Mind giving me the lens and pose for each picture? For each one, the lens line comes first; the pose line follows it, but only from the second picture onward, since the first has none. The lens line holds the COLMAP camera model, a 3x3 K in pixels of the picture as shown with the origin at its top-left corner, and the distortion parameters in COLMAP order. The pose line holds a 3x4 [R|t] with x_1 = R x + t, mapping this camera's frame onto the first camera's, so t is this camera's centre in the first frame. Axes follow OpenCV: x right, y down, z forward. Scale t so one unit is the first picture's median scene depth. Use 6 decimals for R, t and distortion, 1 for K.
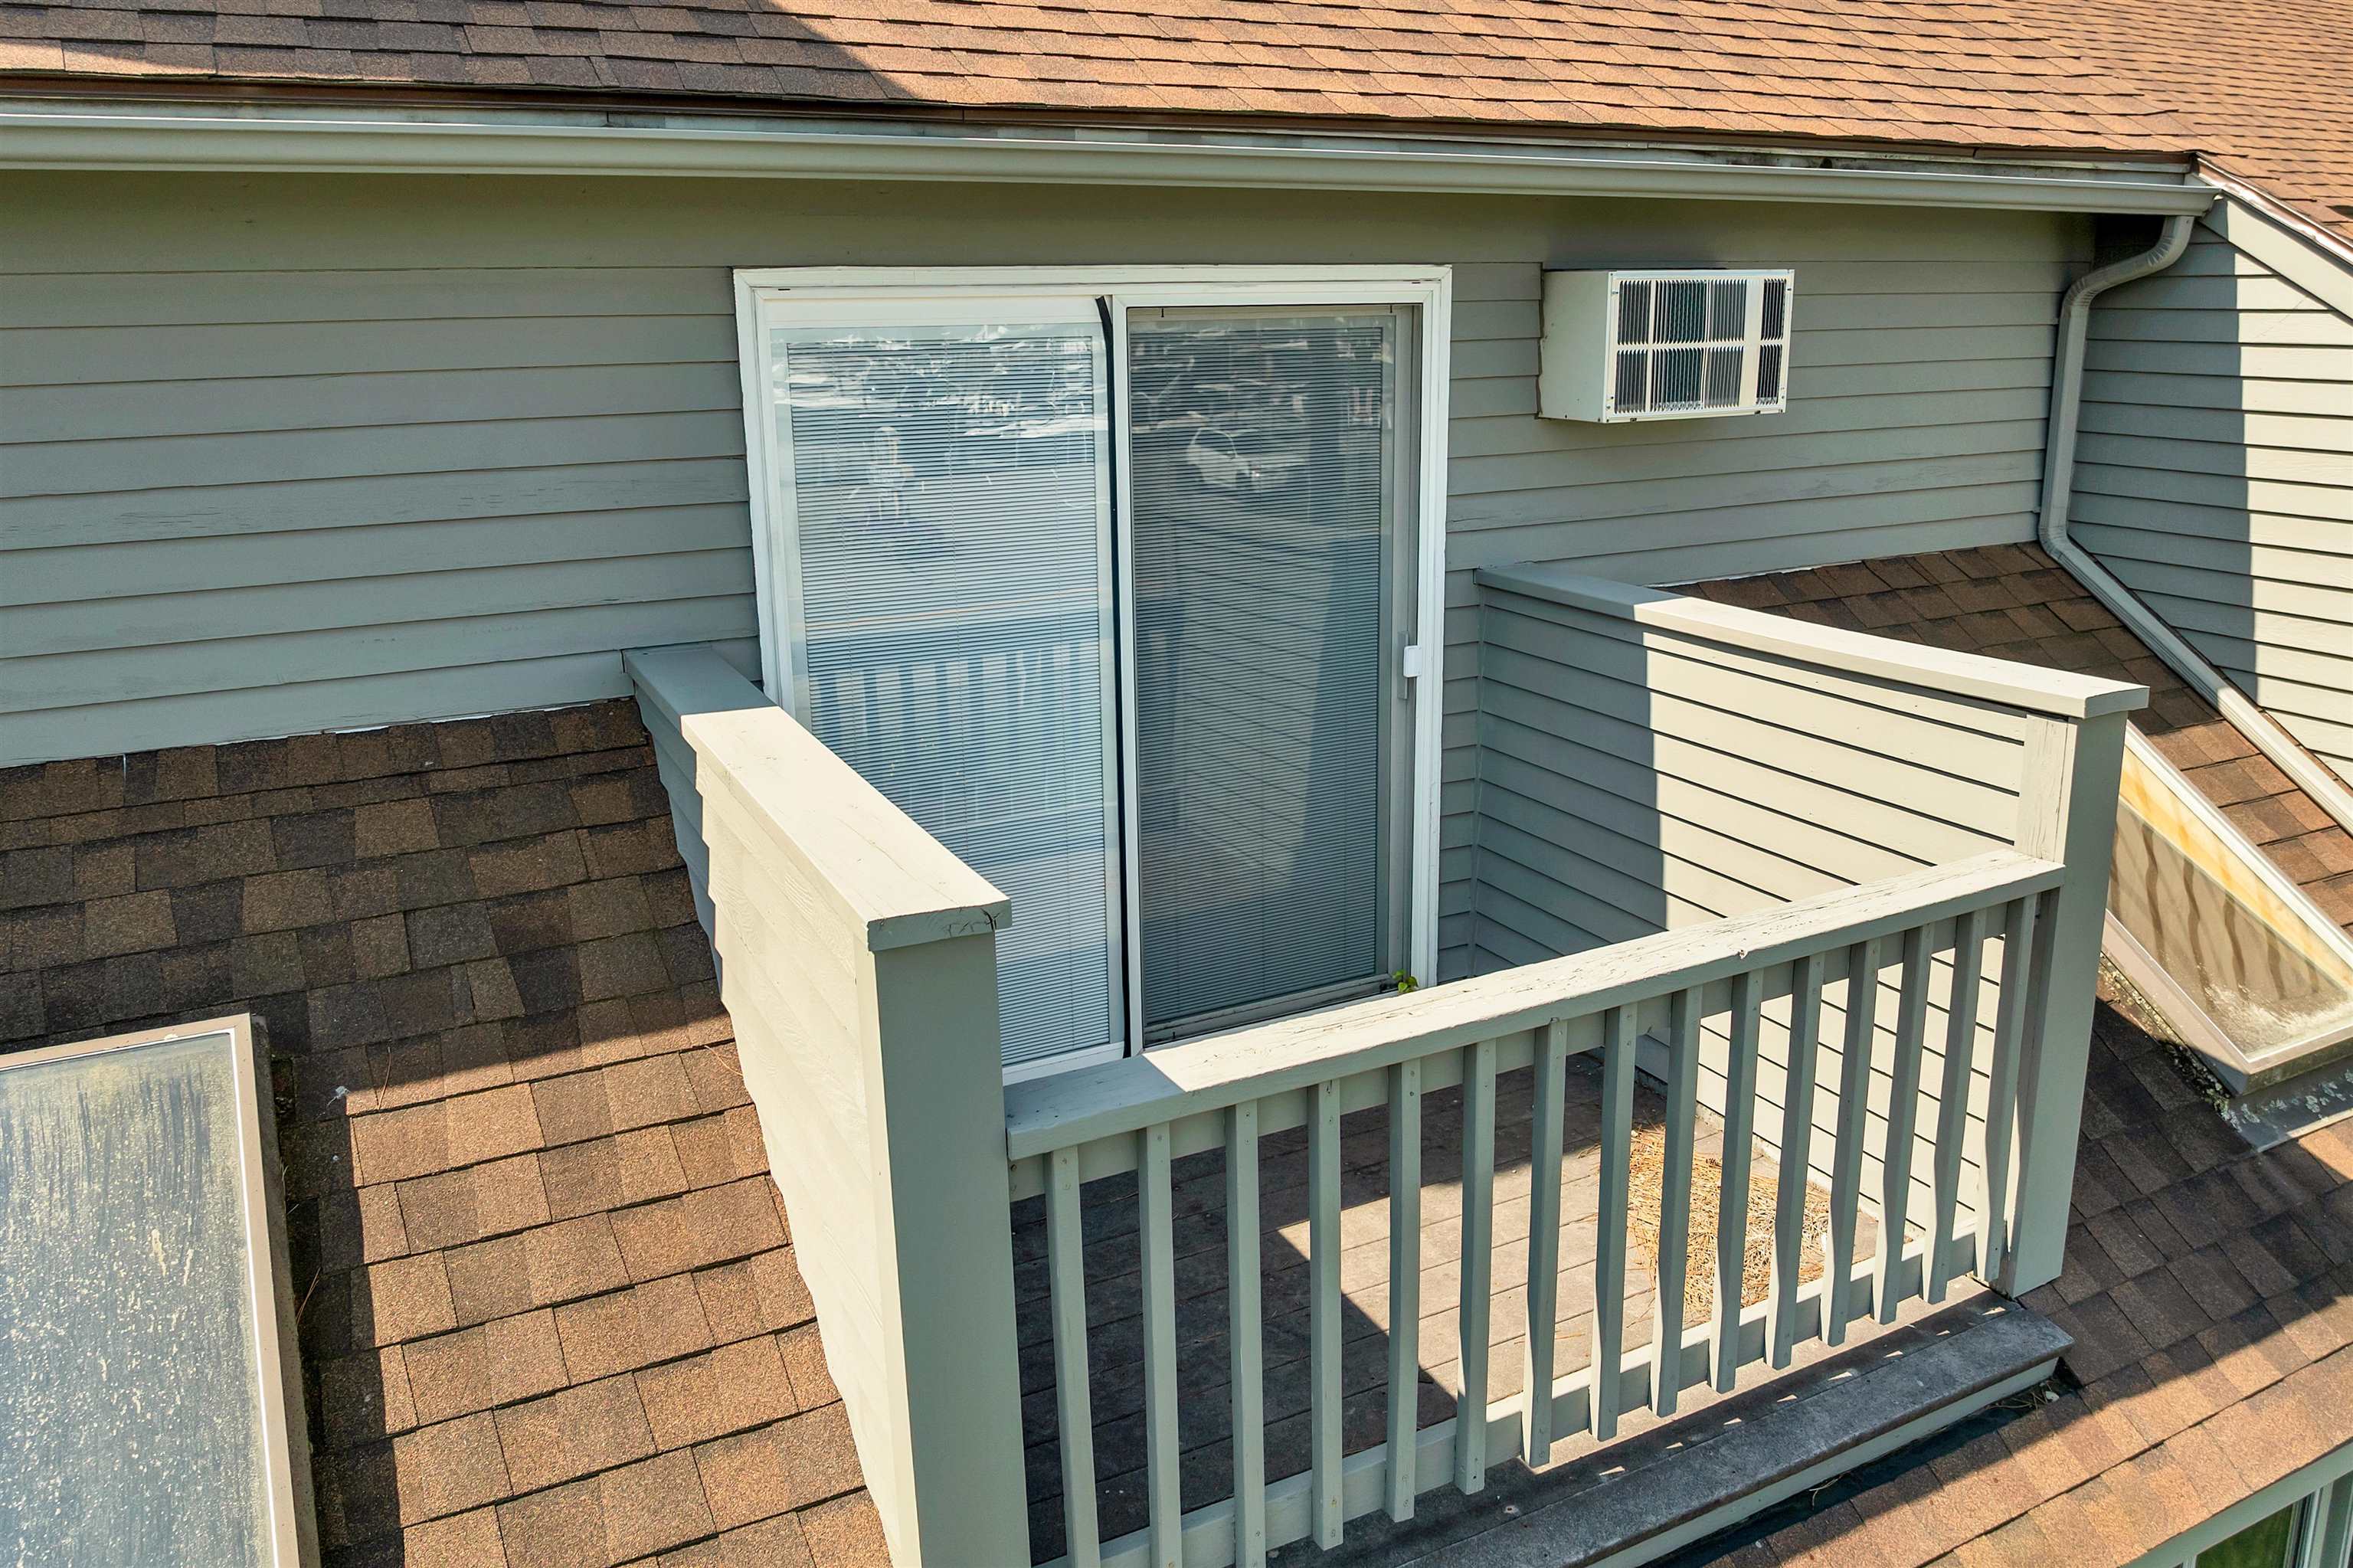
lens RADIAL K [[1725.5, 0, 1176.1], [0, 1725.5, 719.1], [0, 0, 1]] dist [-0.043267, 0.001914]
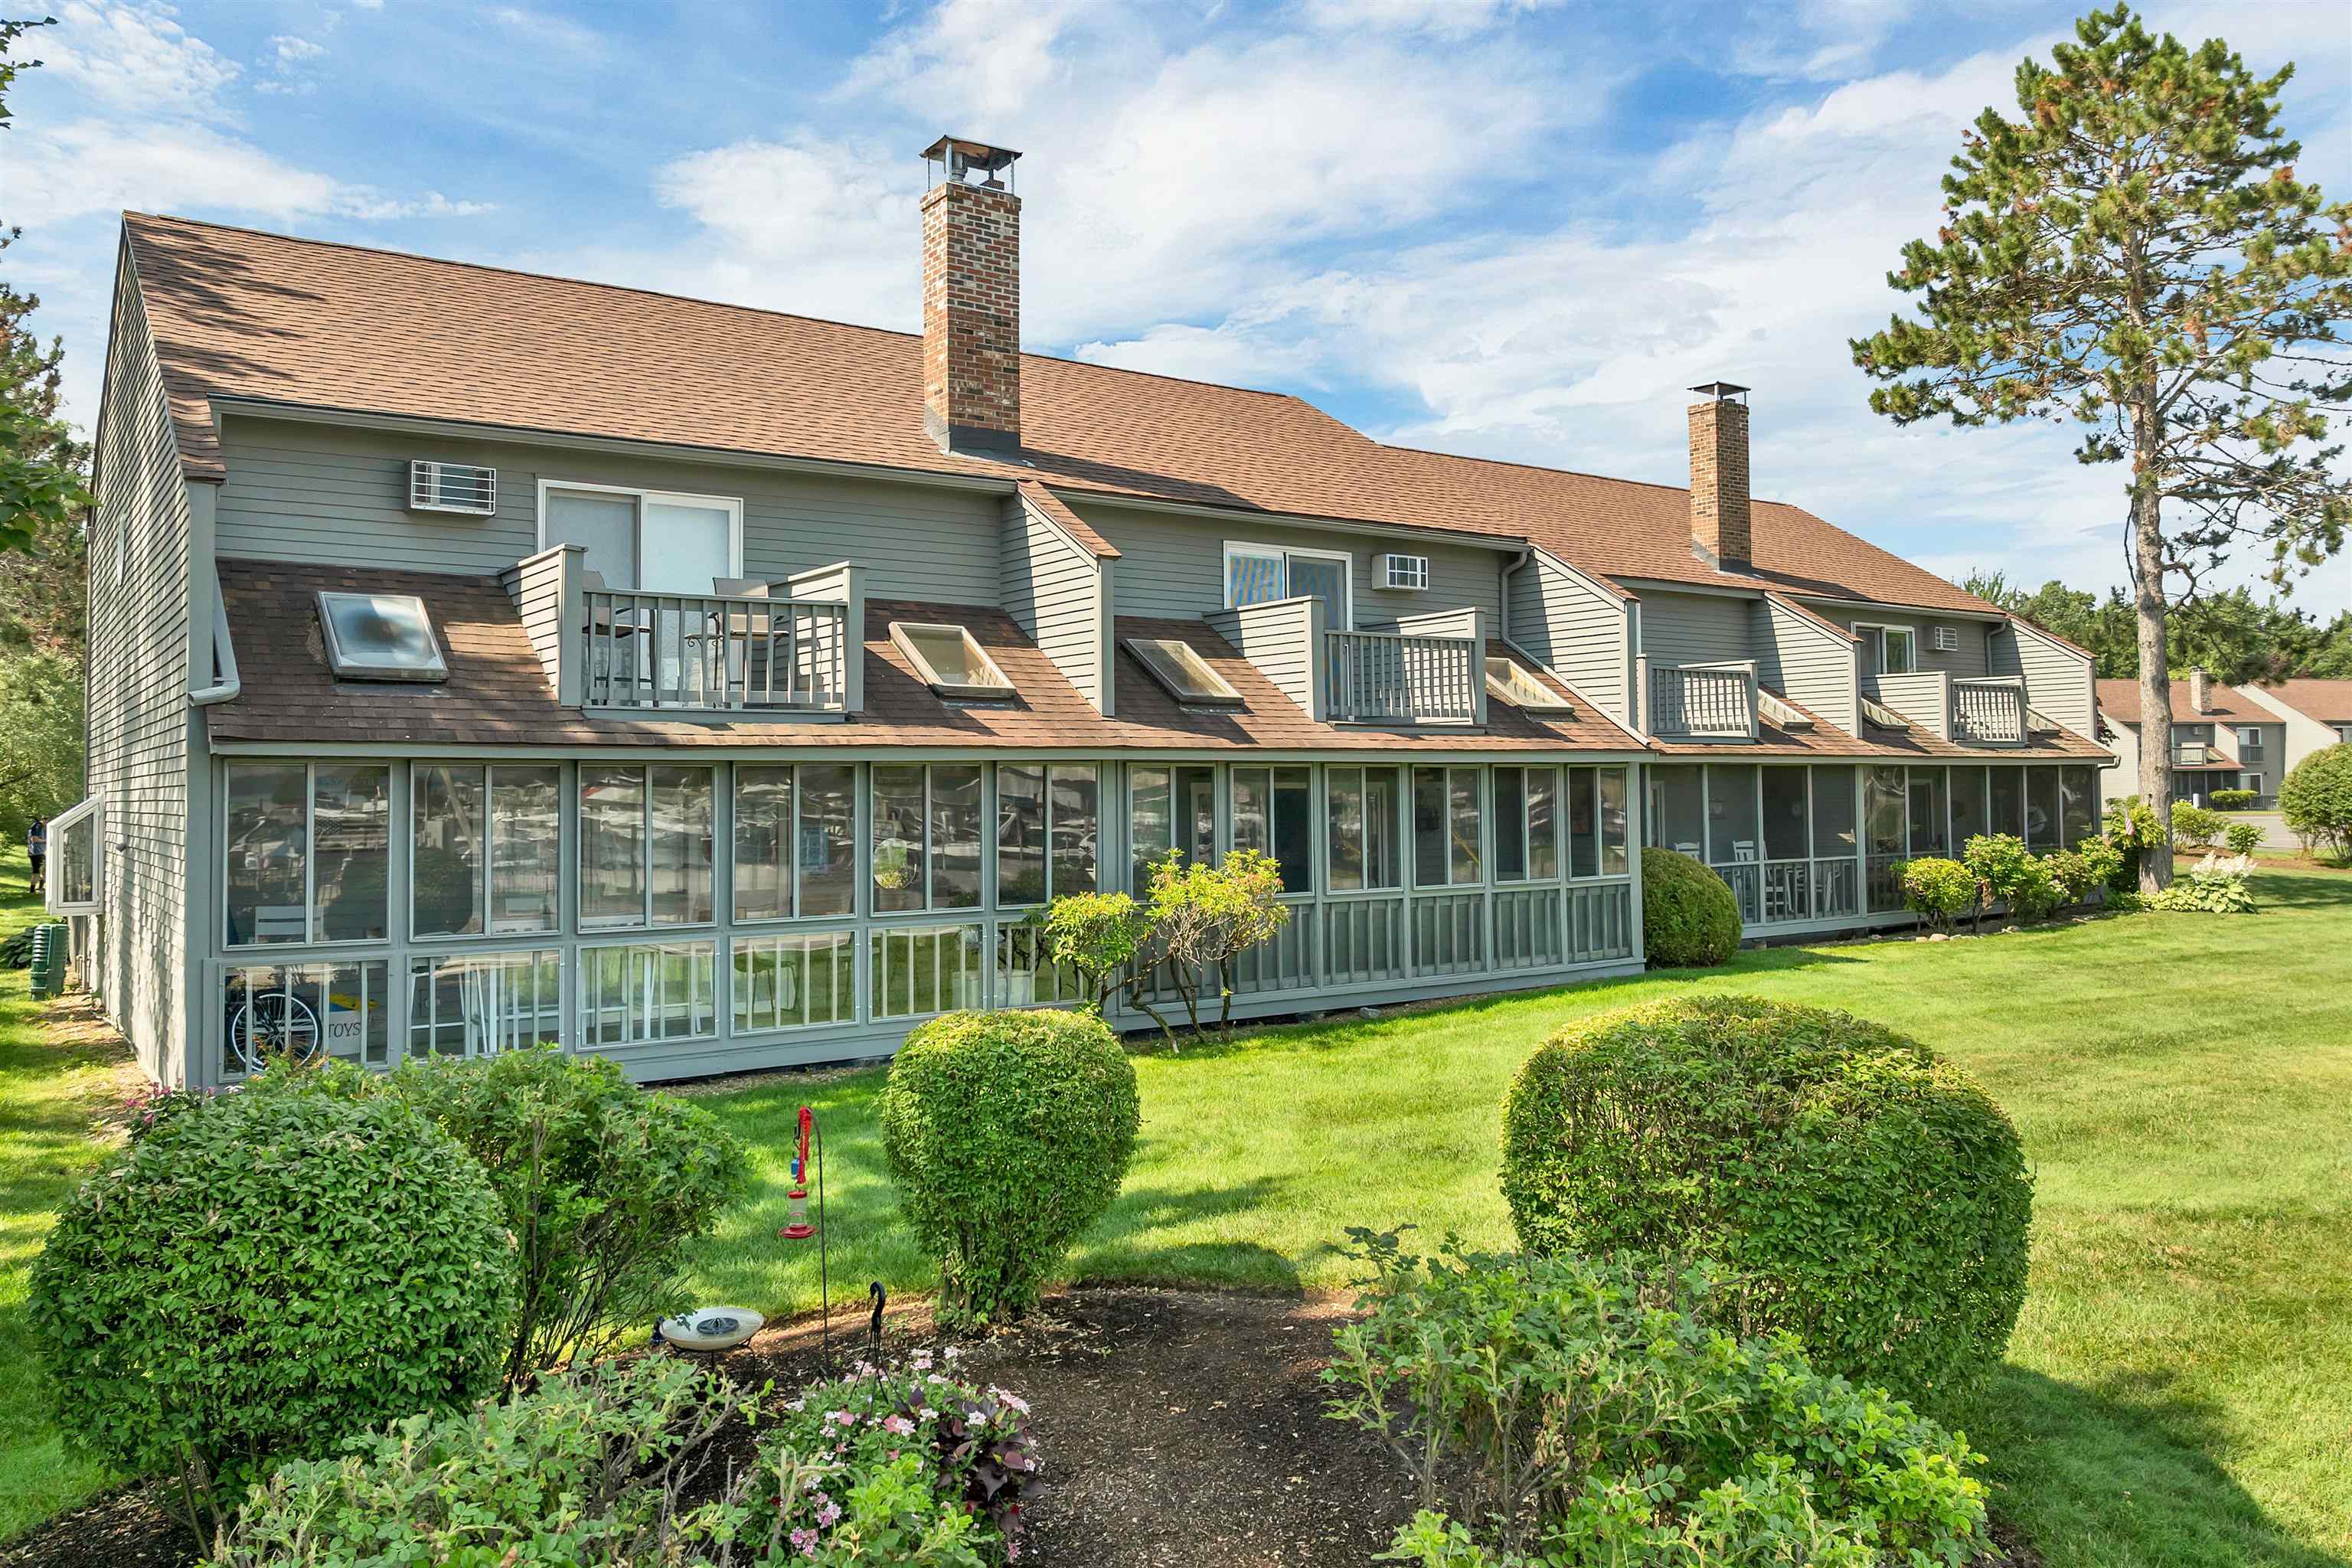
lens RADIAL K [[1724.7, 0, 1175.6], [0, 1724.7, 719.1], [0, 0, 1]] dist [-0.043267, 0.001914]
pose [[0.988849, 0.010213, 0.148573, -0.922173], [0.032178, 0.959428, -0.280113, 1.345734], [-0.145405, 0.281770, 0.948400, -2.957757]]
